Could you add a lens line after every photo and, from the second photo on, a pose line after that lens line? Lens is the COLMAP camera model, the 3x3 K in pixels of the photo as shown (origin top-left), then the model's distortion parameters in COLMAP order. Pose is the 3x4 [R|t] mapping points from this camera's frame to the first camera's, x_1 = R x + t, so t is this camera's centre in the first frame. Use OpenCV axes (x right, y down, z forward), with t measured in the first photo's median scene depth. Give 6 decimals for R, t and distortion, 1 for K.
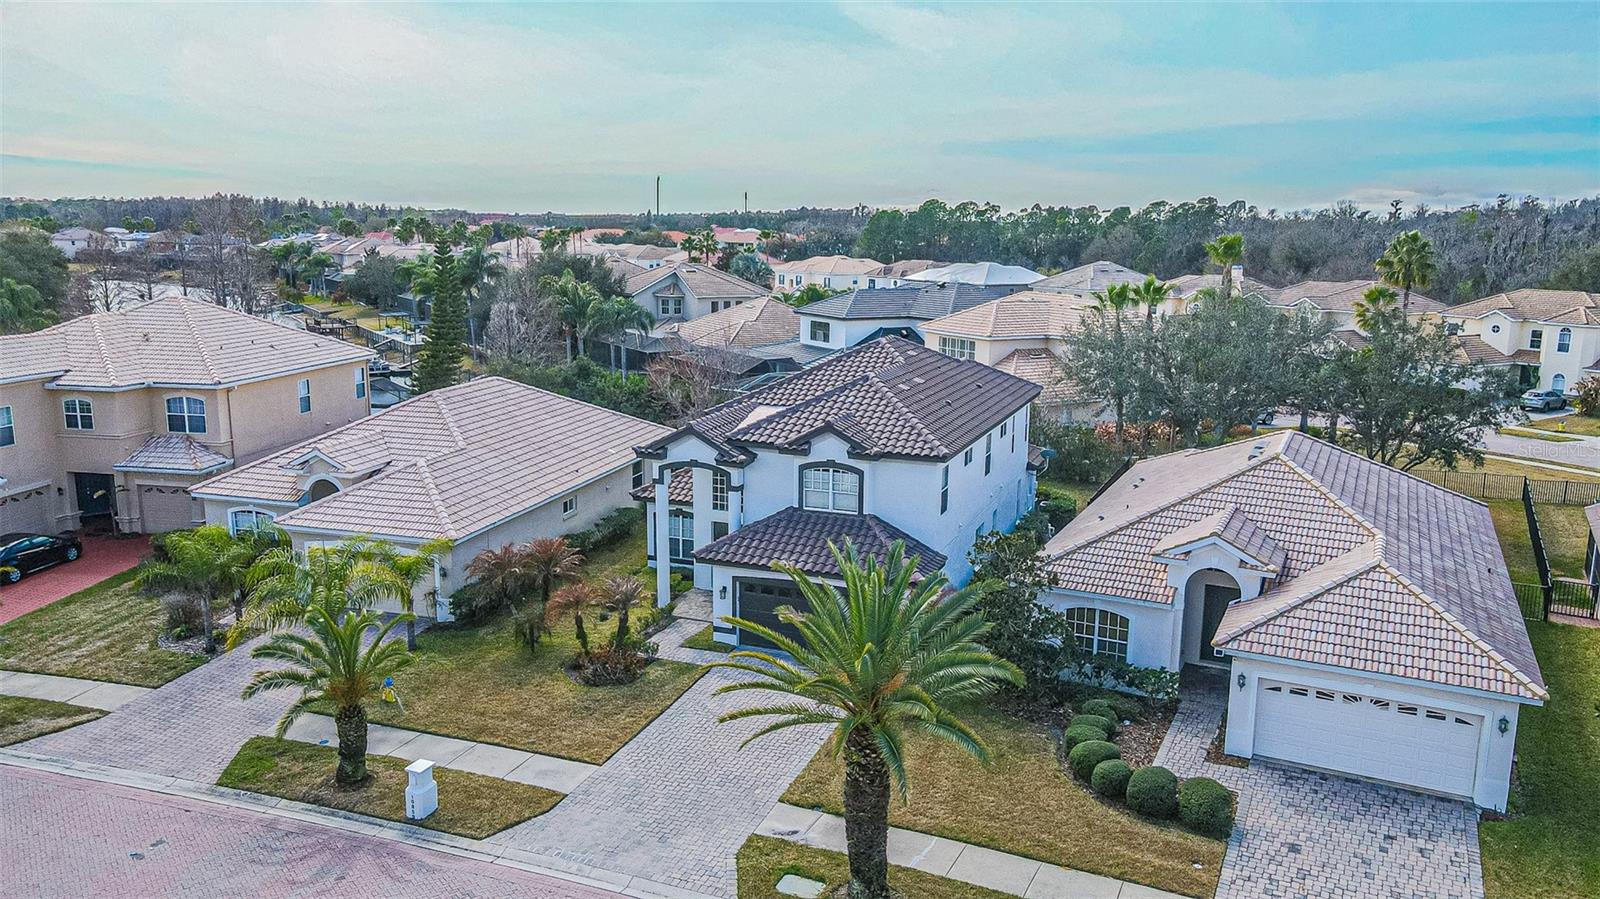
lens RADIAL K [[1180.5, 0, 812.9], [0, 1180.5, 428.0], [0, 0, 1]] dist [-0.009374, 0.040451]
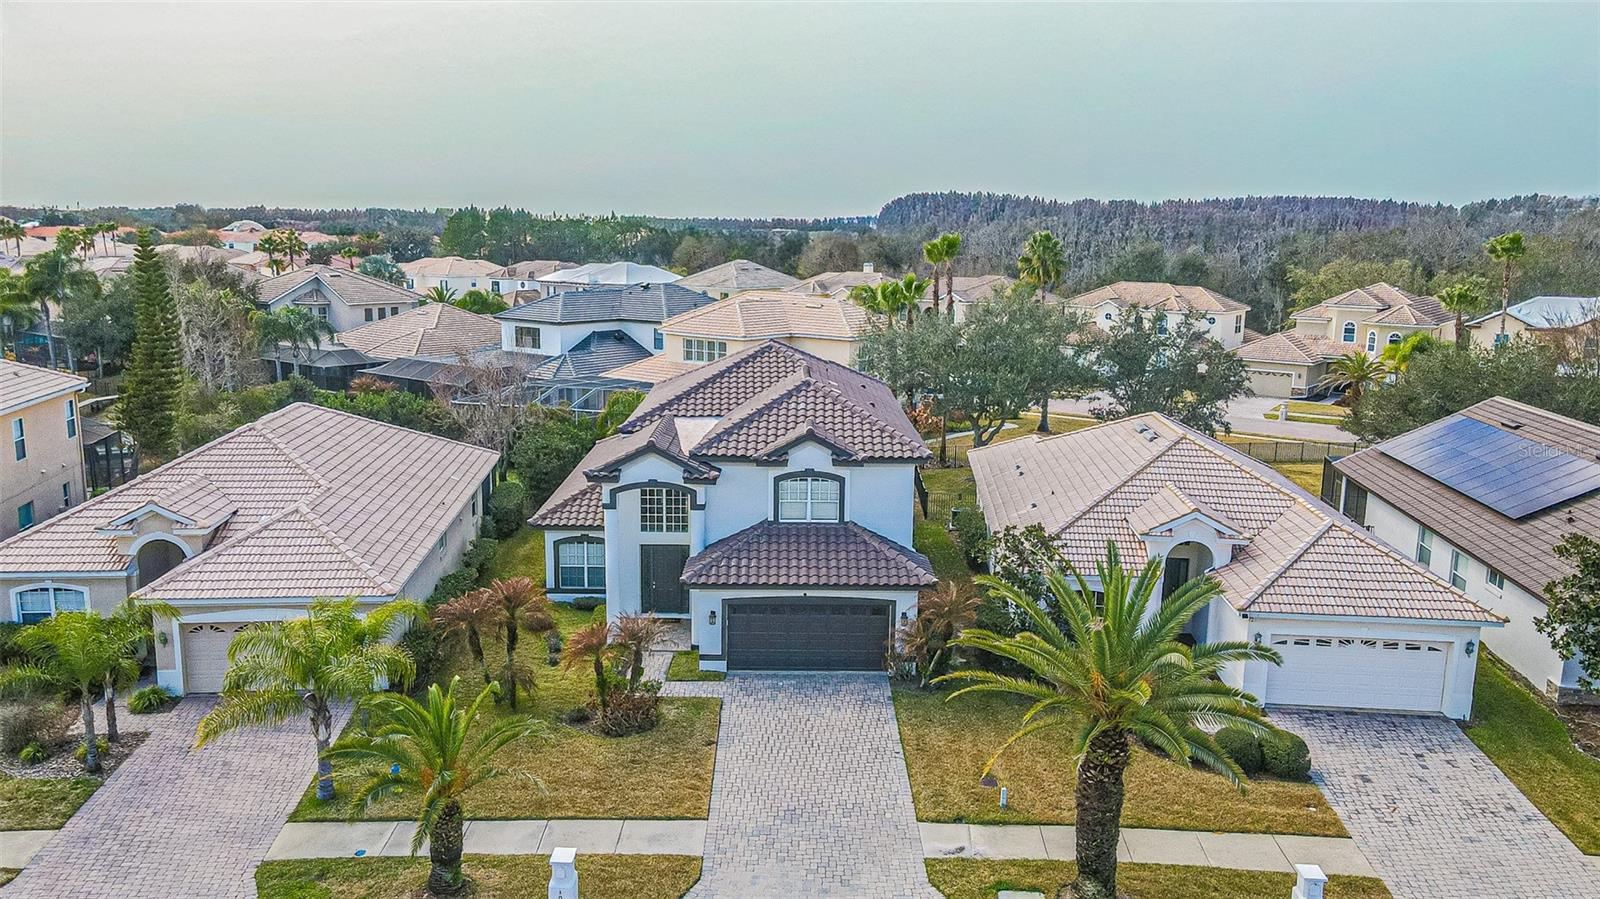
lens RADIAL K [[1180.5, 0, 812.9], [0, 1180.5, 428.0], [0, 0, 1]] dist [-0.009374, 0.040451]
pose [[0.930133, -0.060687, 0.362173, -0.332166], [0.060344, 0.998102, 0.012271, -0.018278], [-0.362230, 0.010441, 0.932030, 0.091539]]
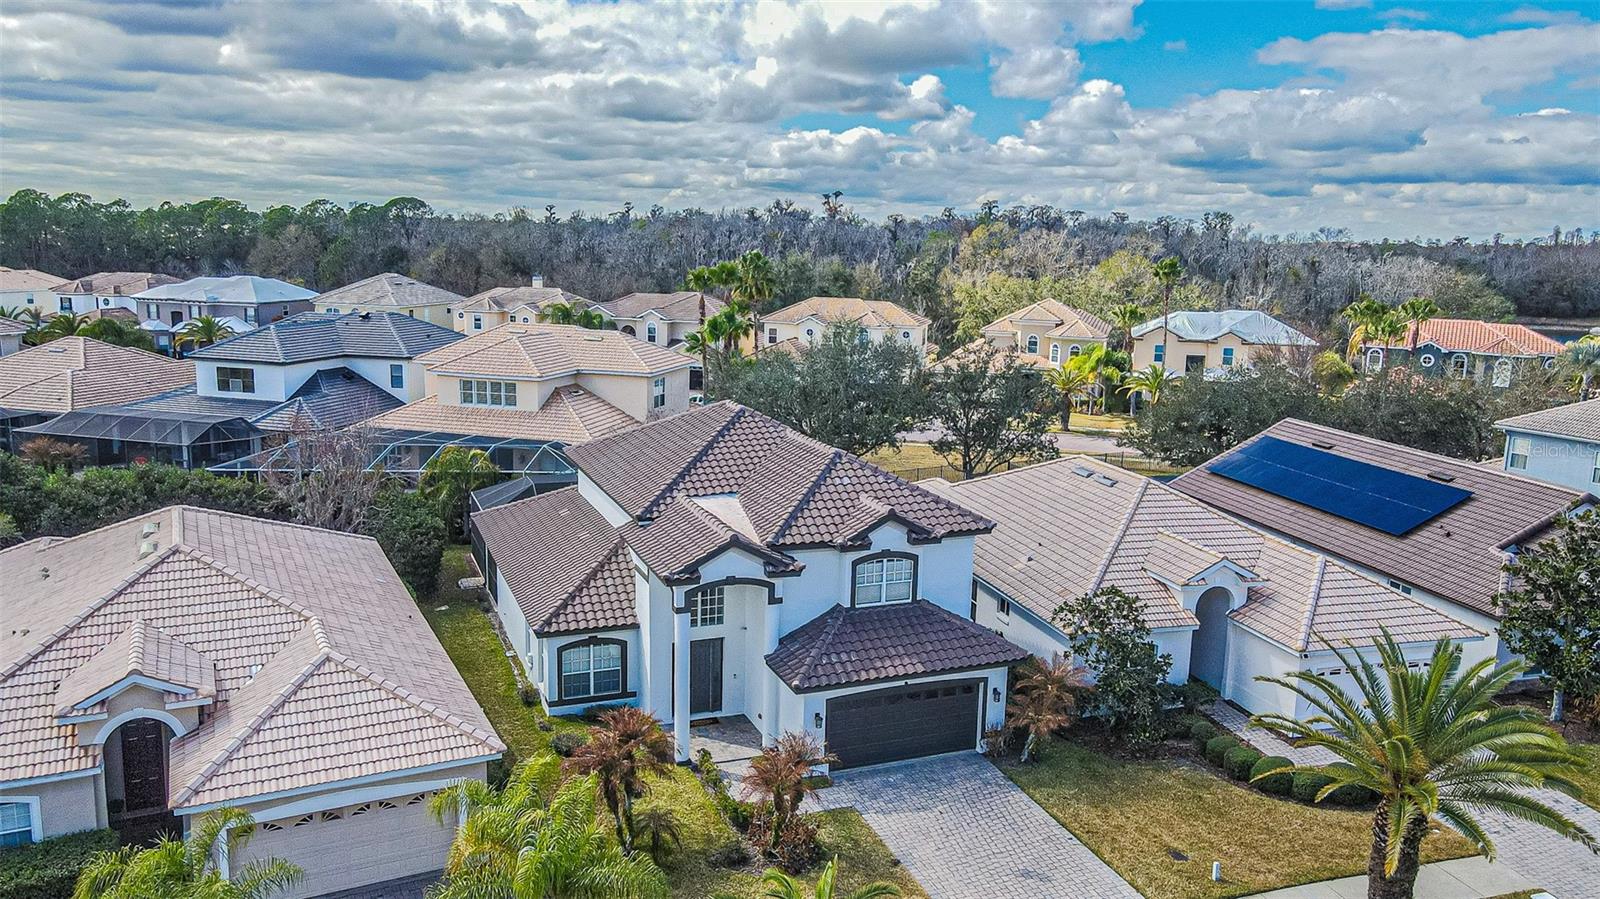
lens RADIAL K [[1180.5, 0, 812.9], [0, 1180.5, 428.0], [0, 0, 1]] dist [-0.009374, 0.040451]
pose [[0.737044, -0.104702, 0.667686, -0.640285], [0.101039, 0.993895, 0.044320, -0.115750], [-0.668250, 0.034797, 0.743123, 0.340650]]
